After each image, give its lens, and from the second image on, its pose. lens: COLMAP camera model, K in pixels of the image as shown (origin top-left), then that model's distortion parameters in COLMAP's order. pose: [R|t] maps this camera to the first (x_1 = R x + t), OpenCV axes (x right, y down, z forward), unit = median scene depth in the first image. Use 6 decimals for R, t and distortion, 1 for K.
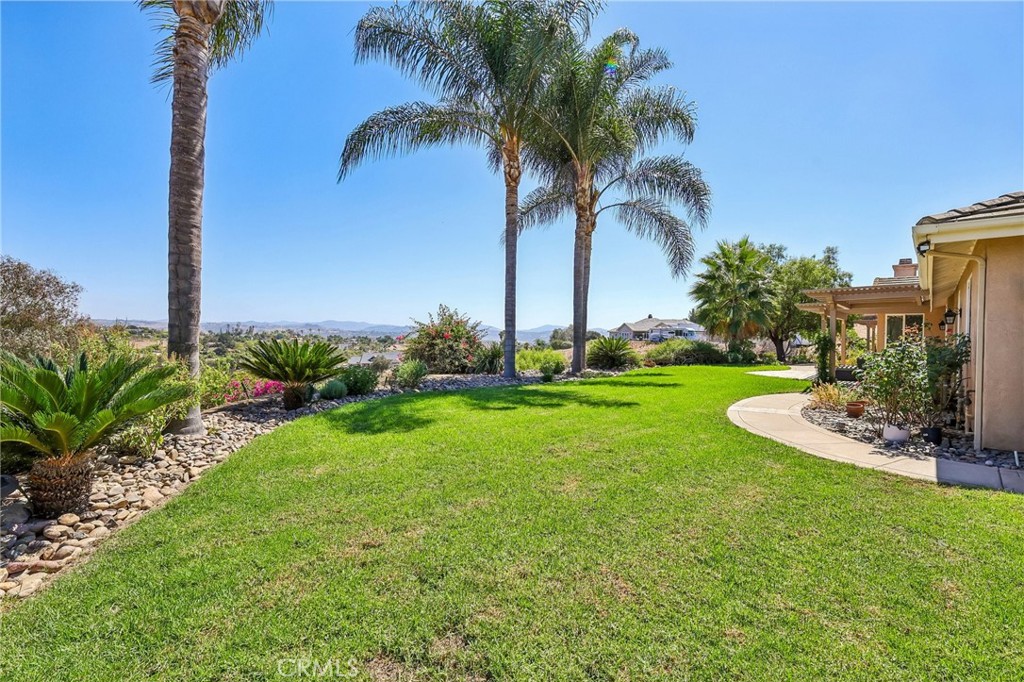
lens RADIAL K [[445.3, 0, 511.8], [0, 445.3, 336.9], [0, 0, 1]] dist [0.001848, 0.000342]
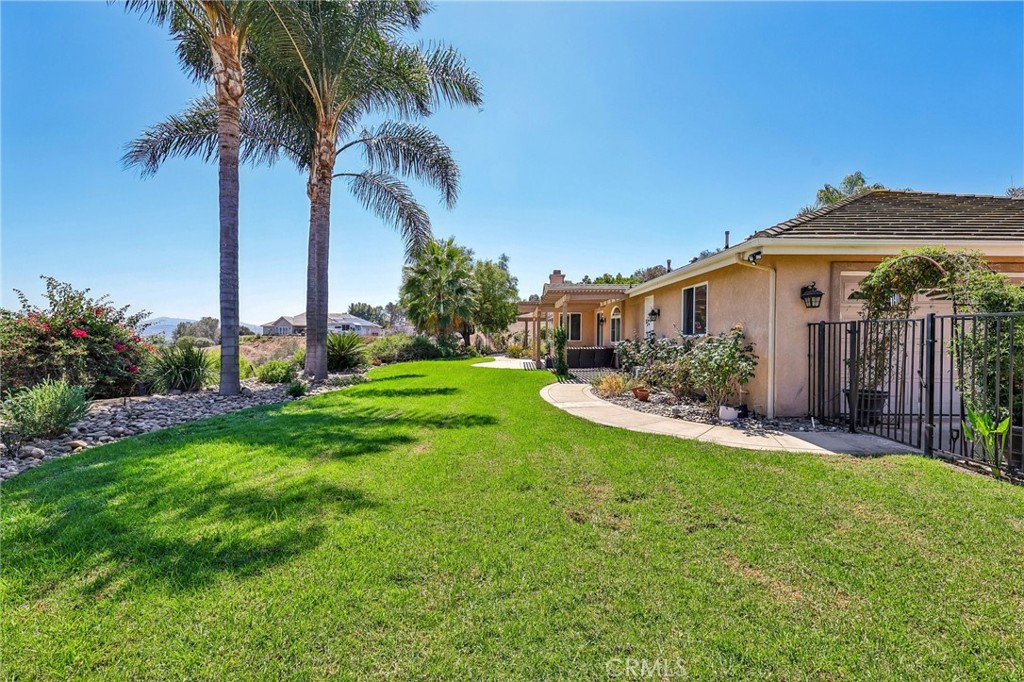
lens RADIAL K [[445.3, 0, 510.2], [0, 445.3, 334.7], [0, 0, 1]] dist [0.001848, 0.000342]
pose [[0.730605, -0.011806, 0.682698, -0.105048], [0.006873, 0.999927, 0.009937, -0.001881], [-0.682765, -0.002568, 0.730633, 0.159464]]
